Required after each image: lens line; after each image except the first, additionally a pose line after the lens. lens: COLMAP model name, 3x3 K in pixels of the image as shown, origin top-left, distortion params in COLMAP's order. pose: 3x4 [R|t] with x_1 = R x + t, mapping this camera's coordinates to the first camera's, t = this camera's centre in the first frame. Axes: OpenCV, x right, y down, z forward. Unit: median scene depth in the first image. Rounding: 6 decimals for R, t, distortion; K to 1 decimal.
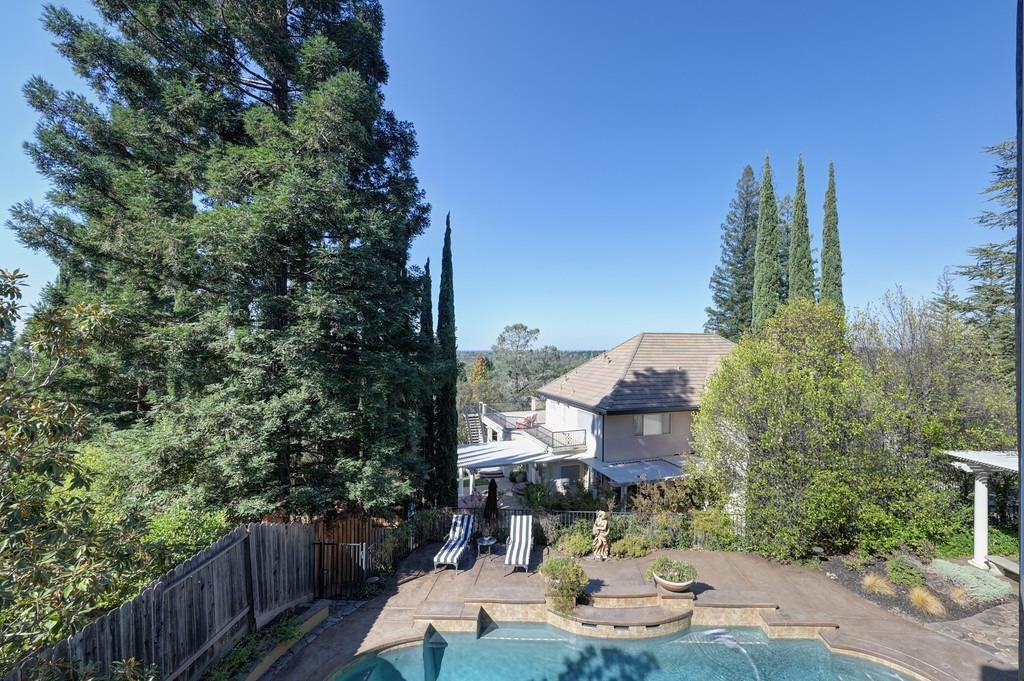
lens RADIAL K [[432.5, 0, 537.7], [0, 432.5, 345.1], [0, 0, 1]] dist [-0.000090, -0.000148]
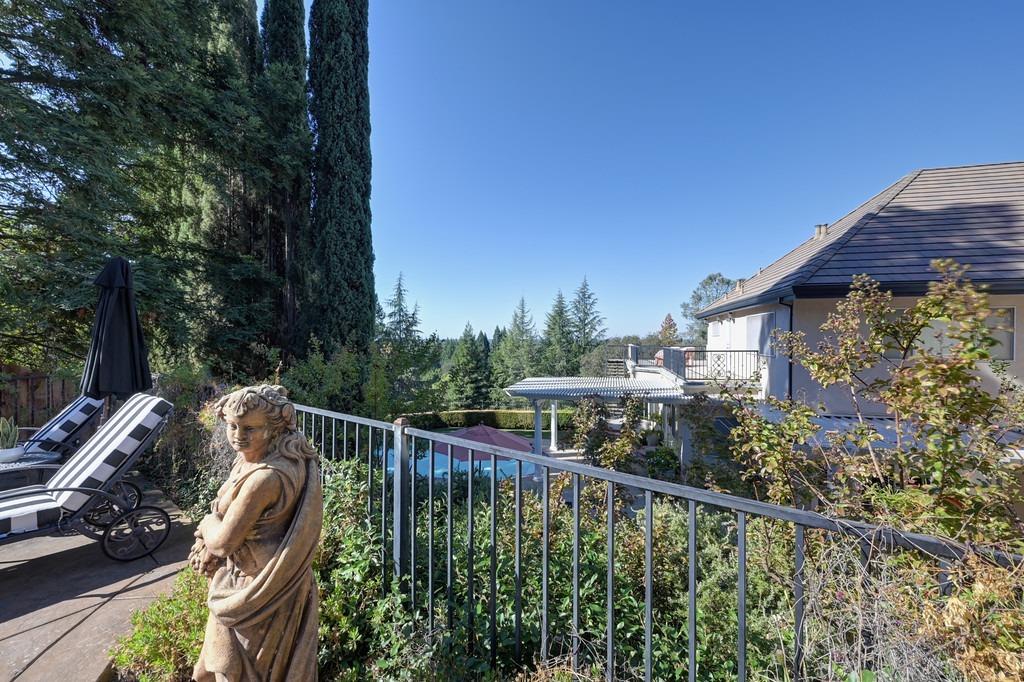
lens RADIAL K [[408.5, 0, 509.9], [0, 408.5, 336.3], [0, 0, 1]] dist [-0.002643, -0.000160]
pose [[0.839304, 0.002765, -0.543656, 0.338122], [0.001921, 0.999966, 0.008050, 0.480984], [0.543659, -0.007801, 0.839270, 1.229179]]
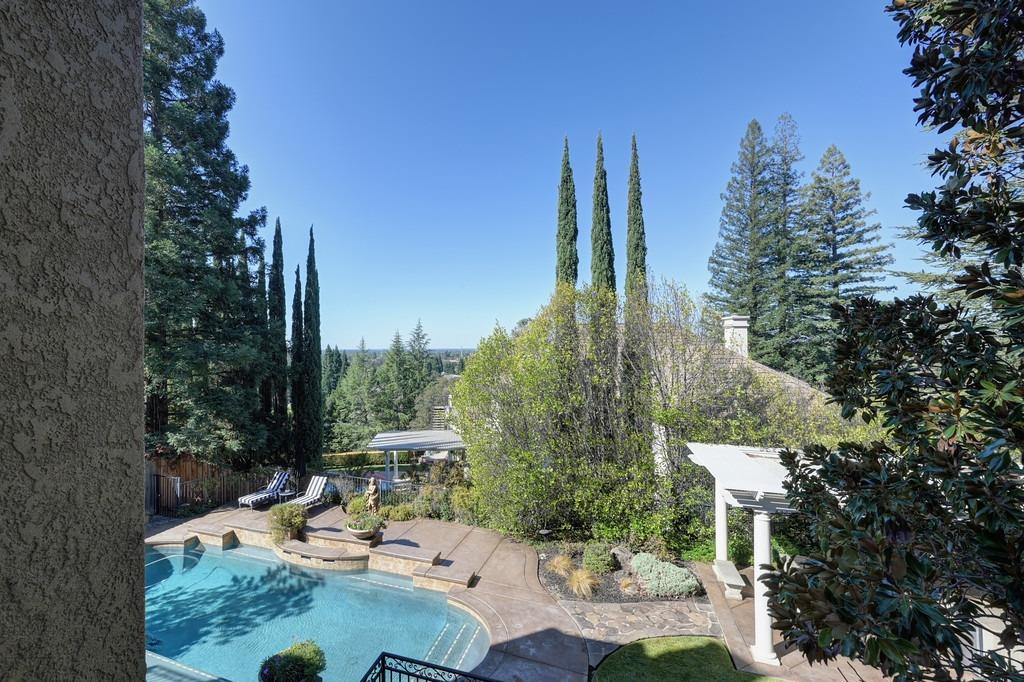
lens RADIAL K [[454.6, 0, 445.8], [0, 454.6, 341.6], [0, 0, 1]] dist [-0.002127, -0.000219]
pose [[0.941359, -0.011238, -0.337219, 0.963033], [0.010442, 0.999937, -0.004173, 0.037218], [0.337244, 0.000407, 0.941417, -0.093083]]
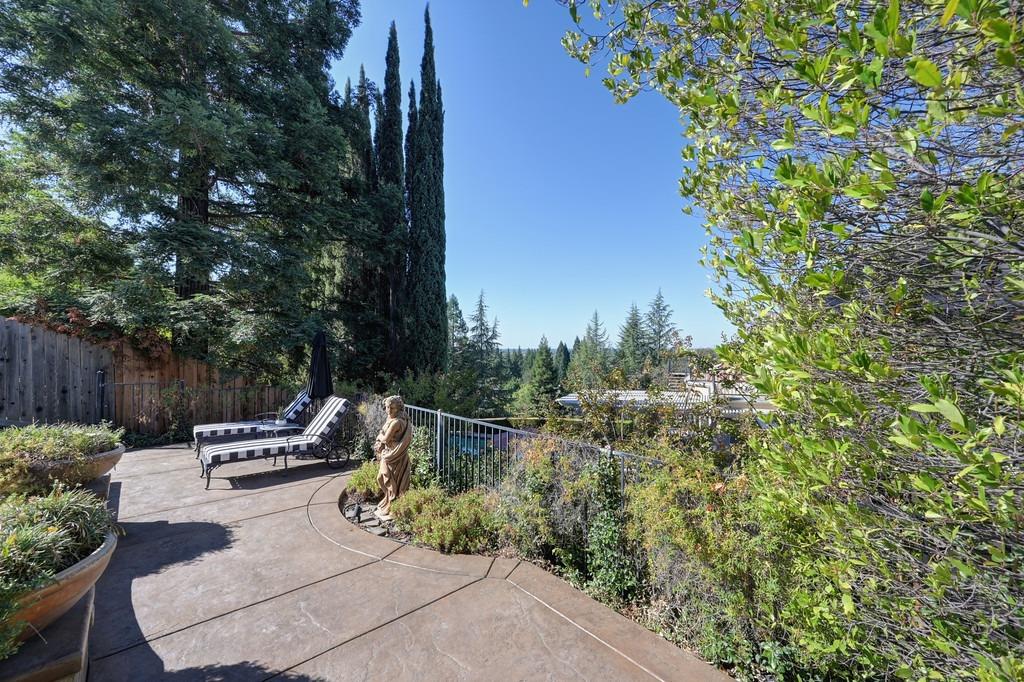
lens RADIAL K [[405.0, 0, 508.6], [0, 405.0, 337.8], [0, 0, 1]] dist [-0.001225, -0.000072]
pose [[0.711790, -0.013782, -0.702258, 0.608242], [0.006342, 0.999893, -0.013195, 0.439494], [0.702364, 0.004939, 0.711801, 1.062820]]
